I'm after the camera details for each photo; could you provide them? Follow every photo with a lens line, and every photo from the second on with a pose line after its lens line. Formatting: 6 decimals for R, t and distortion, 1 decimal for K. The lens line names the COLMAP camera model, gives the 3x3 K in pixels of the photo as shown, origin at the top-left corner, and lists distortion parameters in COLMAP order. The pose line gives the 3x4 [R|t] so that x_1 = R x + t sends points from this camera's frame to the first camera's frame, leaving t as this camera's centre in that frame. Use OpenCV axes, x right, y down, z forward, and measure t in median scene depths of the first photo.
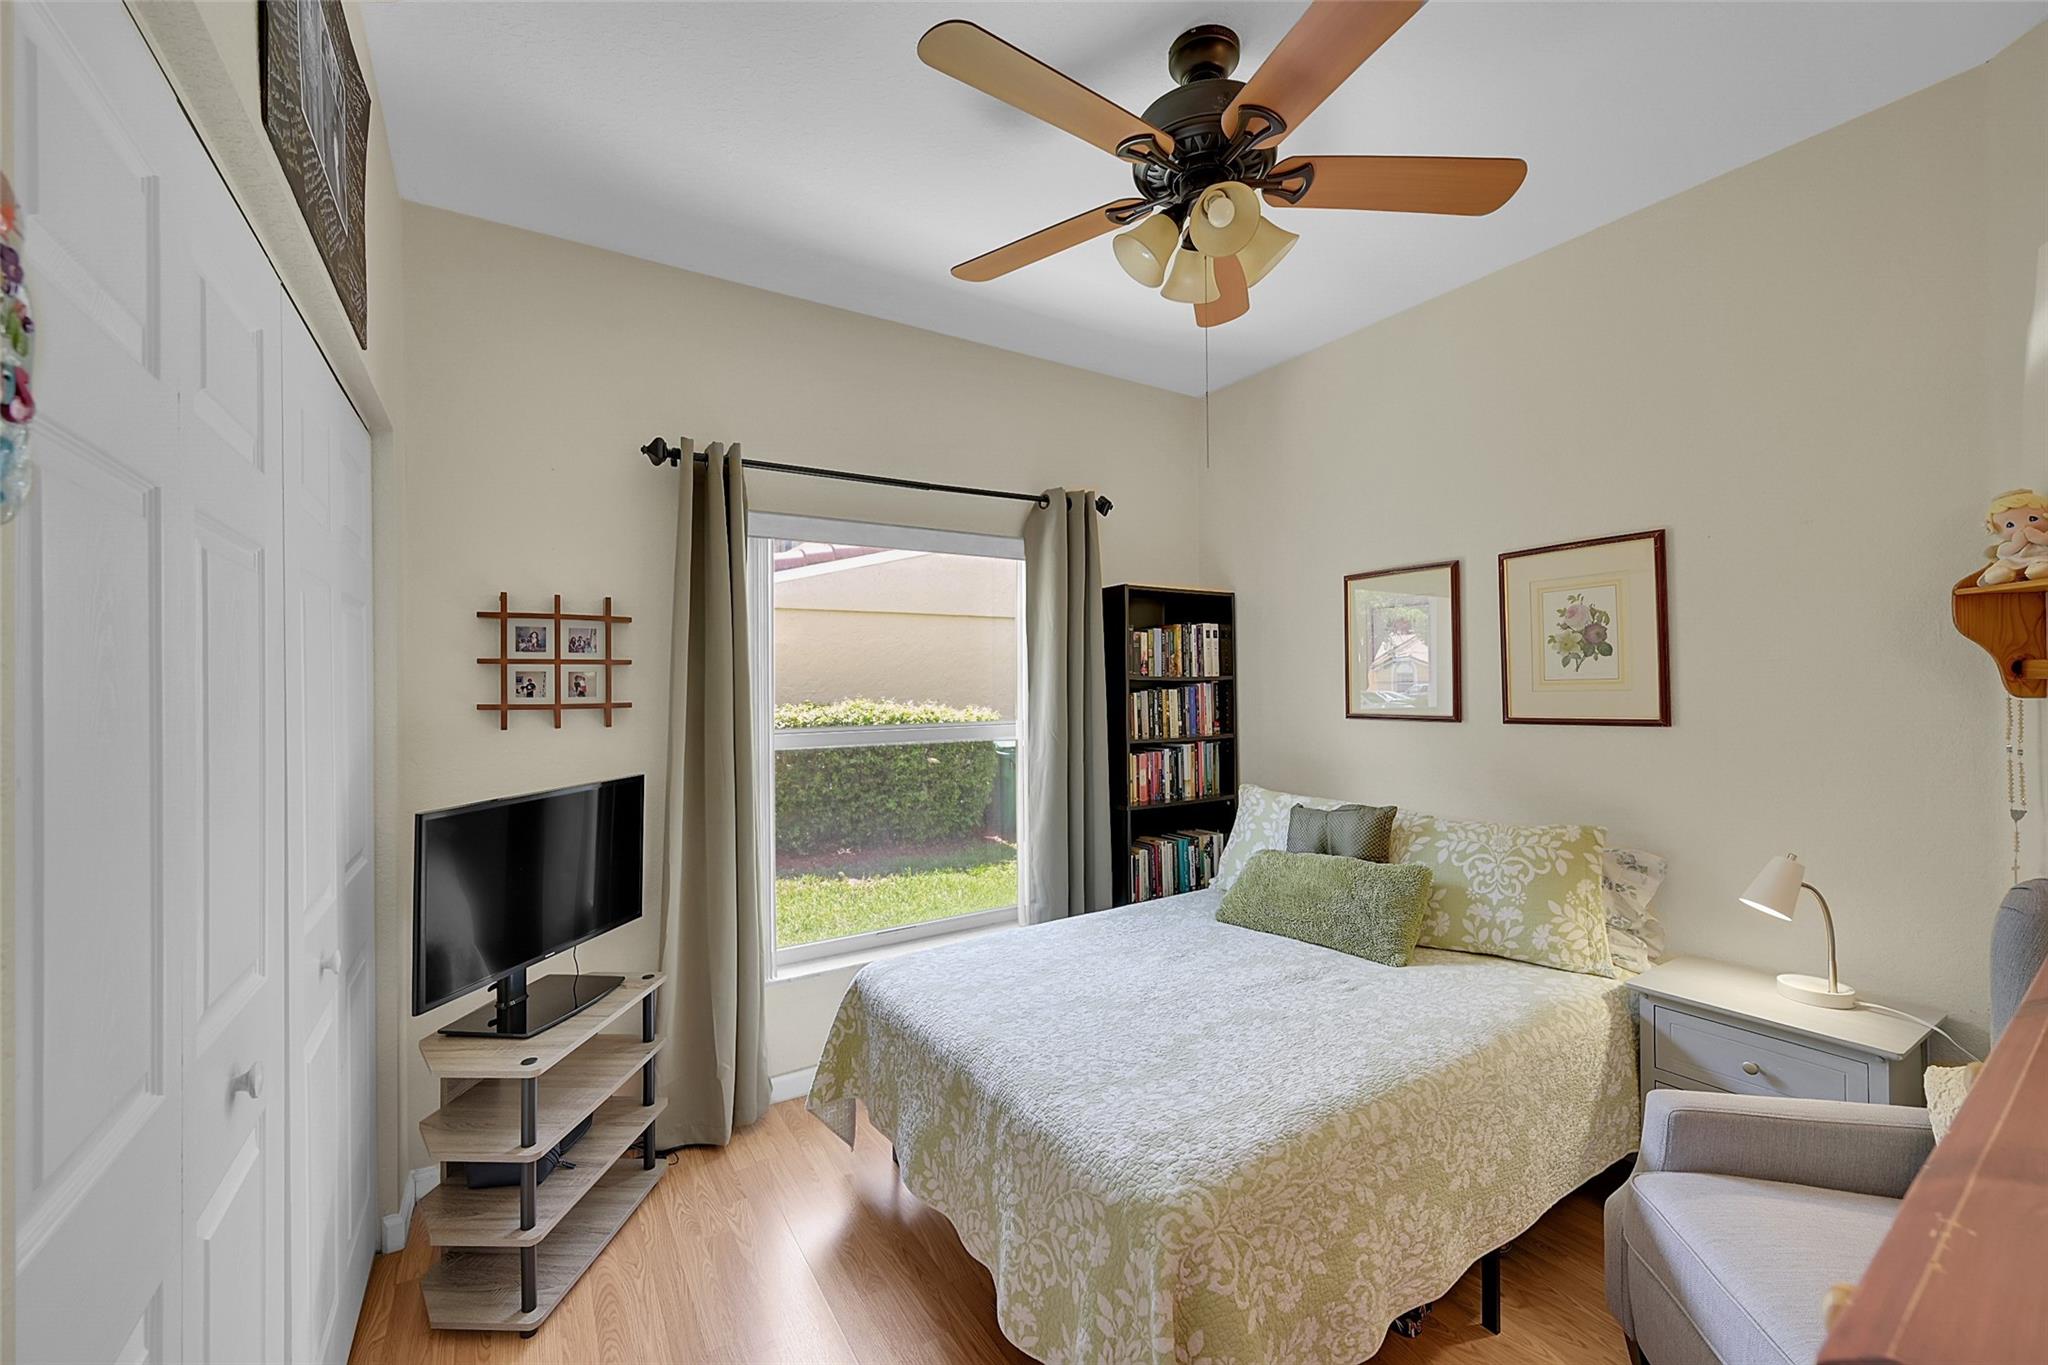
lens RADIAL K [[781.6, 0, 1024.0], [0, 781.6, 682.5], [0, 0, 1]] dist [0.000951, 0.000195]
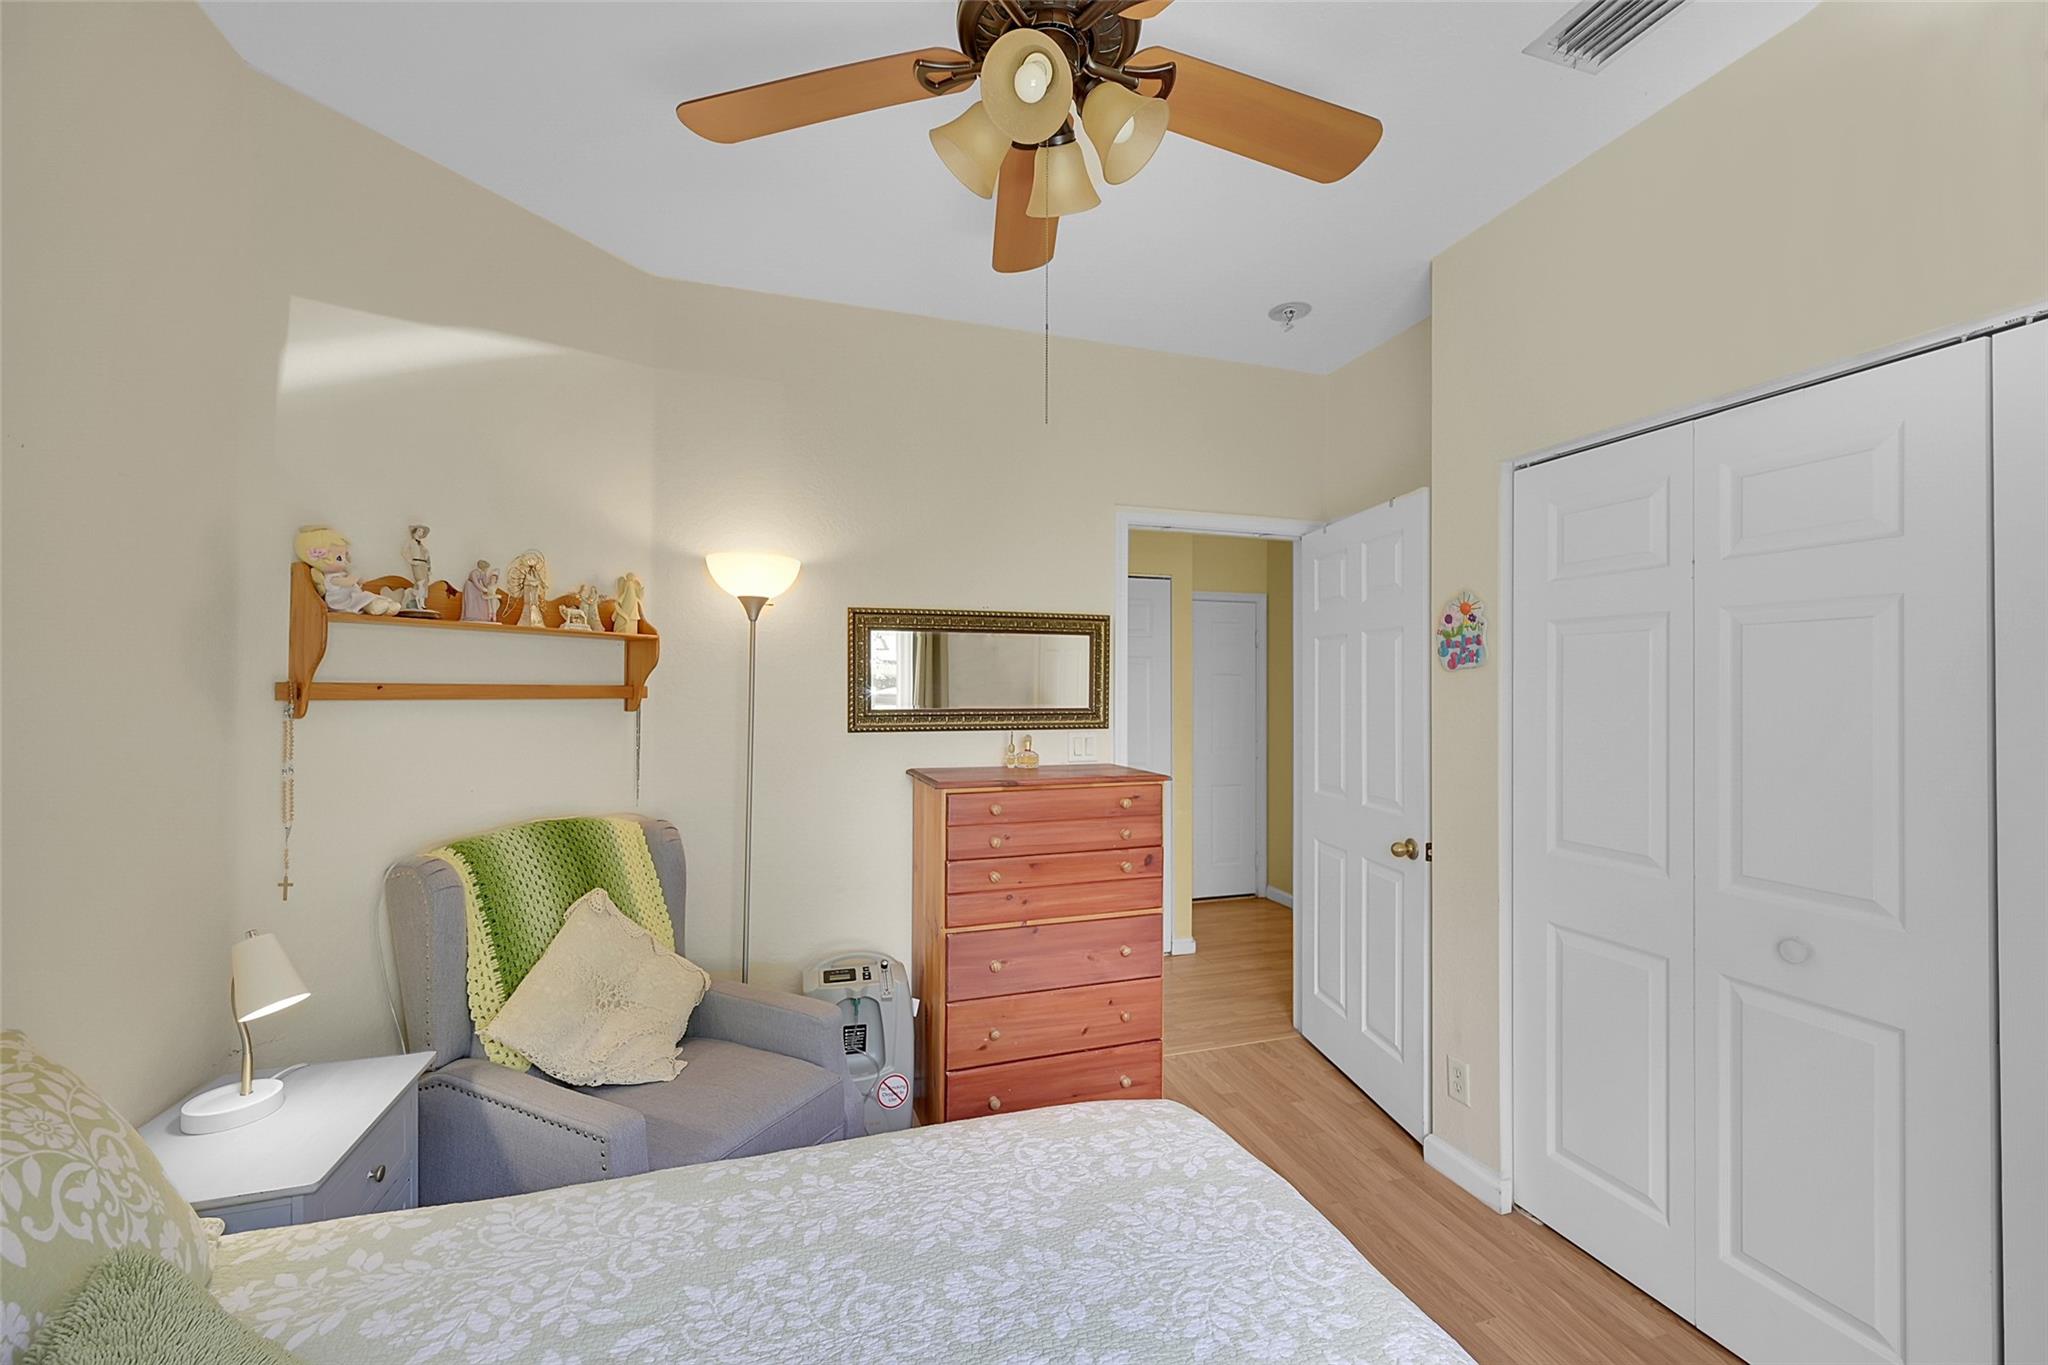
lens RADIAL K [[781.6, 0, 1024.0], [0, 781.6, 682.5], [0, 0, 1]] dist [0.000951, 0.000195]
pose [[-0.965474, 0.013540, 0.260148, 0.052144], [0.008382, 0.999746, -0.020930, -0.003875], [-0.260365, -0.018027, -0.965342, 1.627500]]
